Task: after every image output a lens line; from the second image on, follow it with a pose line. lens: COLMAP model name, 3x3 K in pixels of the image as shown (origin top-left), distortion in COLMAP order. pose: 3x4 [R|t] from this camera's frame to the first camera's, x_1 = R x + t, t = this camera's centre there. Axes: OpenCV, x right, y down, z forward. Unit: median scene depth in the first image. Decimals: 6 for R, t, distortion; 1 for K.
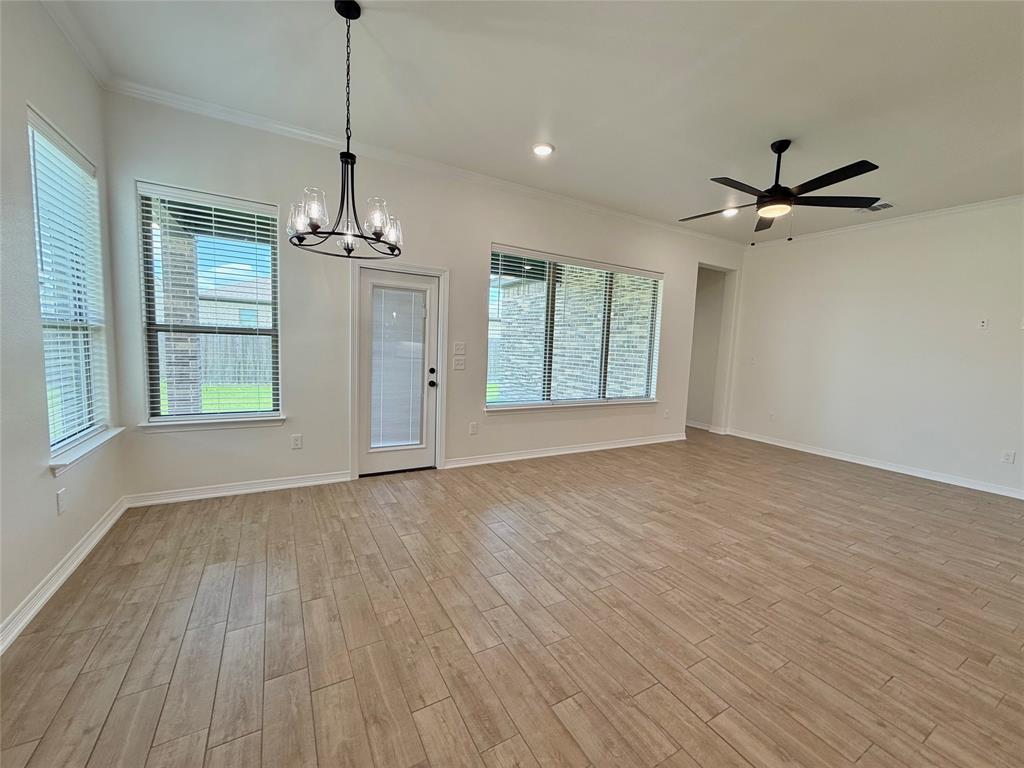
lens RADIAL K [[406.2, 0, 511.4], [0, 406.2, 384.4], [0, 0, 1]] dist [-0.003473, 0.000724]
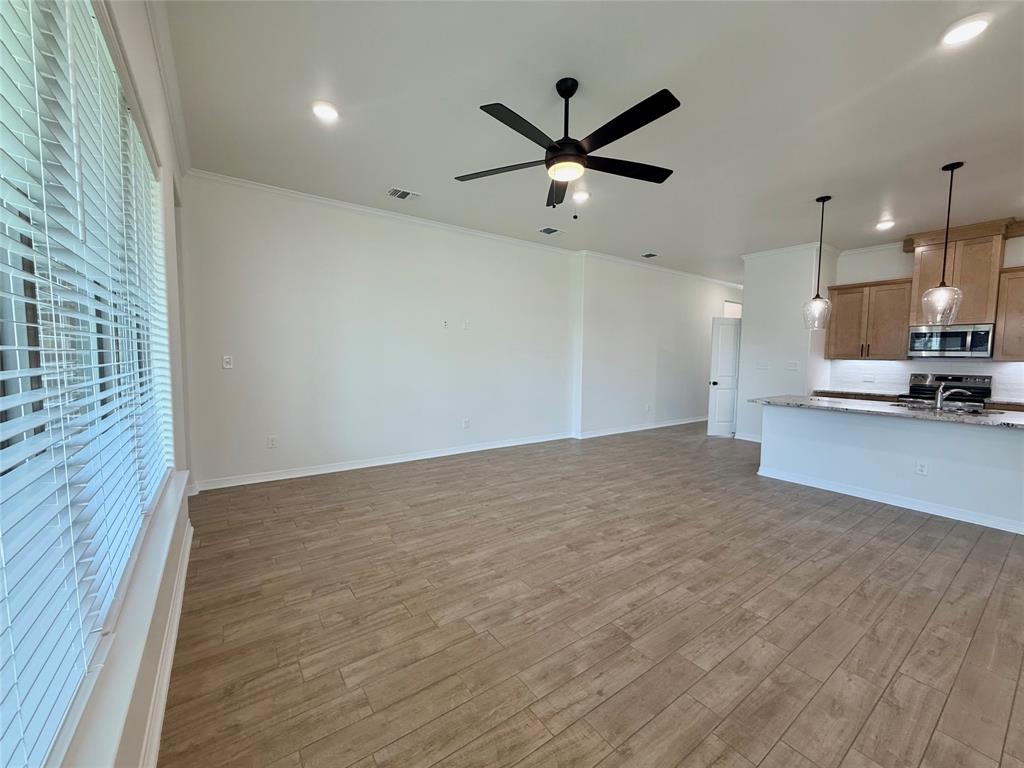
lens RADIAL K [[406.2, 0, 513.6], [0, 406.2, 385.9], [0, 0, 1]] dist [-0.003473, 0.000724]
pose [[-0.093436, -0.115245, 0.988933, -0.152157], [0.084004, 0.988824, 0.123169, -0.128739], [-0.992075, 0.094583, -0.082711, 1.196751]]
